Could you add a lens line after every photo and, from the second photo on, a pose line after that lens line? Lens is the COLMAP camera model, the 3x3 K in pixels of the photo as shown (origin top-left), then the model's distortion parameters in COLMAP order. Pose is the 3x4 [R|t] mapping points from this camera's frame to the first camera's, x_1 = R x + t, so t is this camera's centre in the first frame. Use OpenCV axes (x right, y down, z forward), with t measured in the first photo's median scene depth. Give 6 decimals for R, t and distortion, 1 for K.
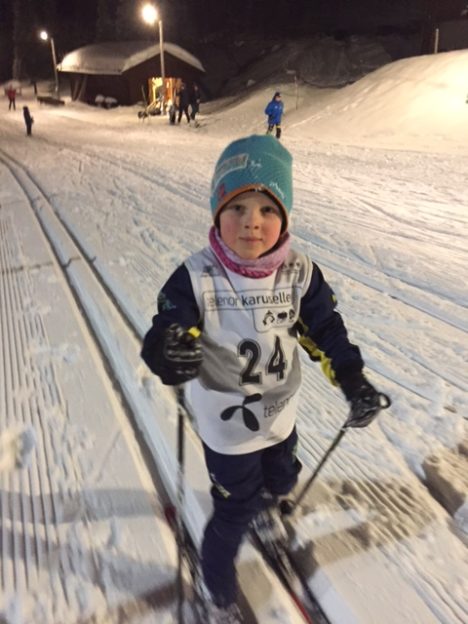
lens RADIAL K [[533.0, 0, 237.8], [0, 533.0, 310.0], [0, 0, 1]] dist [0.079961, -0.078242]
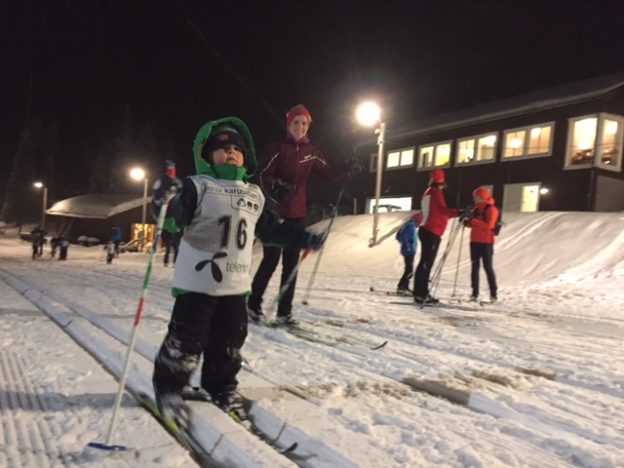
lens RADIAL K [[533.0, 0, 312.4], [0, 533.0, 239.3], [0, 0, 1]] dist [0.079961, -0.078242]
pose [[0.984961, 0.055136, 0.163746, 0.026250], [0.013446, 0.920381, -0.390792, 0.047802], [-0.172255, 0.387117, 0.905797, -0.074355]]
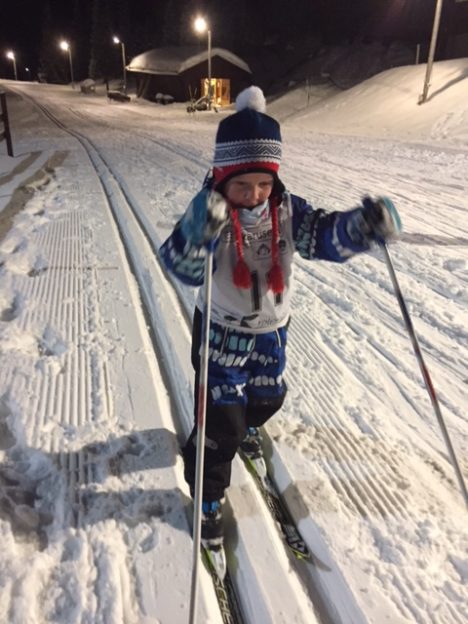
lens RADIAL K [[533.0, 0, 236.4], [0, 533.0, 309.9], [0, 0, 1]] dist [0.079961, -0.078242]
pose [[0.992734, 0.061227, -0.103590, 0.061267], [-0.061144, 0.998121, 0.003973, 0.056255], [0.103639, 0.002390, 0.994612, -0.141899]]
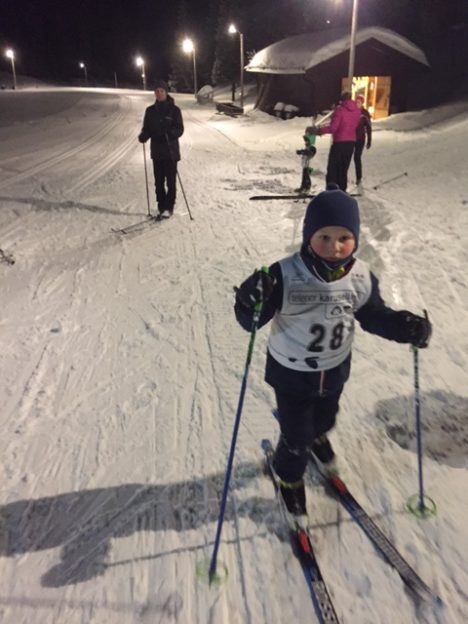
lens RADIAL K [[533.0, 0, 235.2], [0, 533.0, 308.8], [0, 0, 1]] dist [0.079961, -0.078242]
pose [[0.923178, 0.135884, -0.359553, 0.003371], [-0.136697, 0.990339, 0.023294, -0.124120], [0.359245, 0.027645, 0.932834, 0.291353]]
